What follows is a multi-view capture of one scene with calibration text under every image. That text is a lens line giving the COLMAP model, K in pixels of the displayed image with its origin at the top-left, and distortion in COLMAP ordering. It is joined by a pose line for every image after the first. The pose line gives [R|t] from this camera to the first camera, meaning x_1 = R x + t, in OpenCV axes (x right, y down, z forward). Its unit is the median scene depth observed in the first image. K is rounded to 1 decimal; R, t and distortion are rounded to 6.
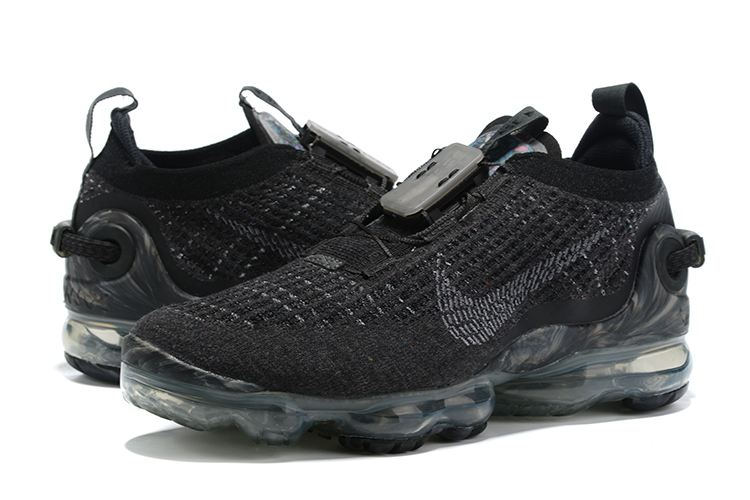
lens RADIAL K [[1941.5, 0, 375.7], [0, 1941.5, 247.0], [0, 0, 1]] dist [0.308403, 0.000000]
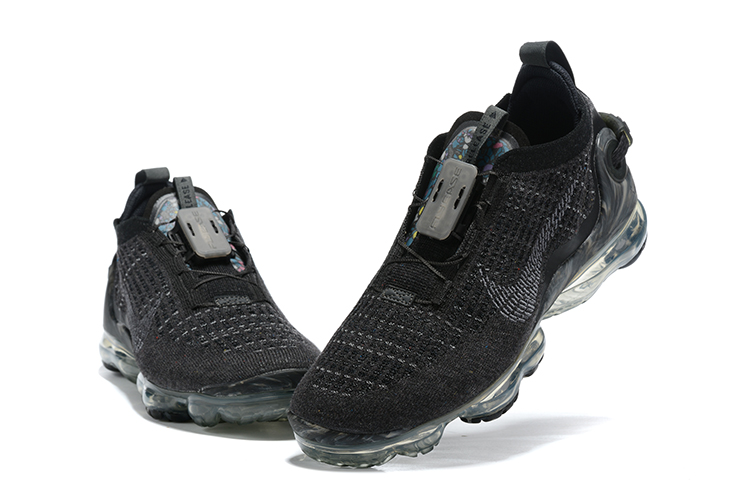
lens RADIAL K [[1941.5, 0, 375.8], [0, 1941.5, 254.9], [0, 0, 1]] dist [0.308403, 0.000000]
pose [[0.919575, -0.387277, 0.066319, -0.116748], [0.322873, 0.840995, 0.434144, -0.594465], [-0.223907, -0.377815, 0.898399, -0.185589]]
